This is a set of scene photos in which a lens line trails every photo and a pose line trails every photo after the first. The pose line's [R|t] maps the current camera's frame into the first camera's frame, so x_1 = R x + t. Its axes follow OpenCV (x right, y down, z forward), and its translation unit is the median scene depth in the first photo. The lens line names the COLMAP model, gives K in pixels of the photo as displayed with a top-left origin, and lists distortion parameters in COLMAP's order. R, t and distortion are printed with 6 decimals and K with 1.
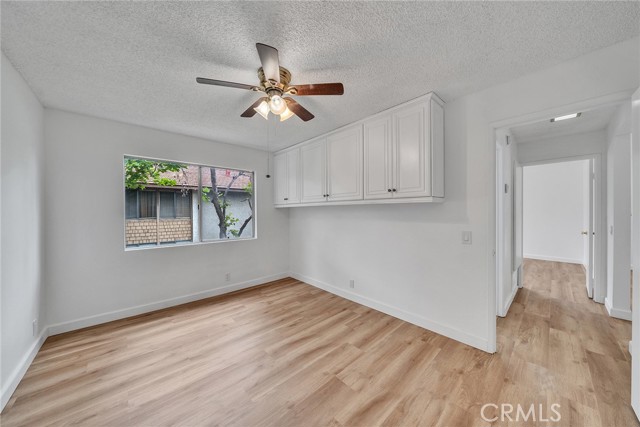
lens RADIAL K [[218.9, 0, 316.2], [0, 218.9, 216.6], [0, 0, 1]] dist [-0.005847, 0.000062]
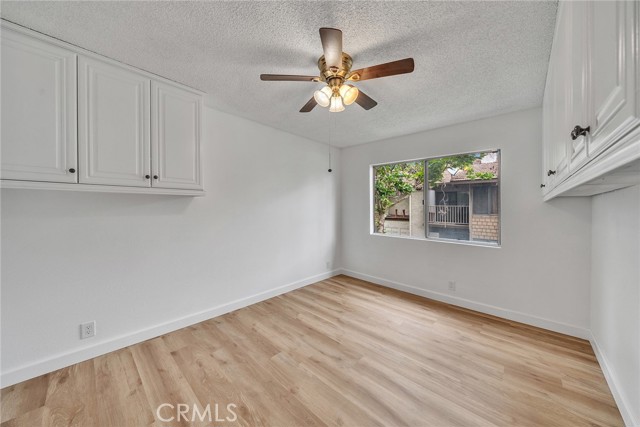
lens RADIAL K [[218.9, 0, 315.6], [0, 218.9, 207.5], [0, 0, 1]] dist [-0.005847, 0.000062]
pose [[0.091266, 0.014329, -0.995723, 0.530248], [-0.039124, 0.999176, 0.010792, -0.013105], [0.995058, 0.037971, 0.091751, 0.564909]]
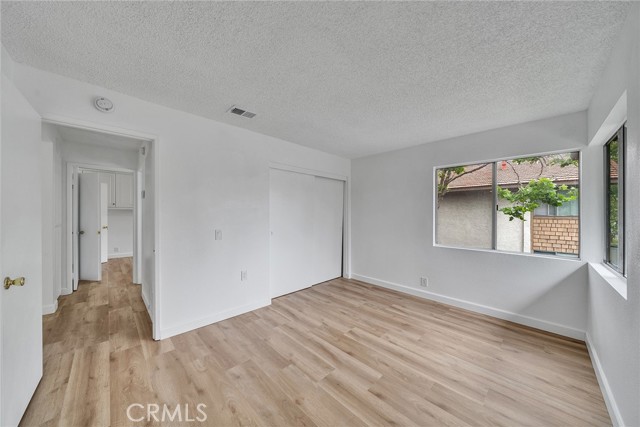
lens RADIAL K [[218.9, 0, 320.1], [0, 218.9, 213.6], [0, 0, 1]] dist [-0.005847, 0.000062]
pose [[0.031788, 0.015076, -0.999381, 0.812046], [-0.039019, 0.999143, 0.013832, -0.030200], [0.998733, 0.038555, 0.032349, 0.742591]]
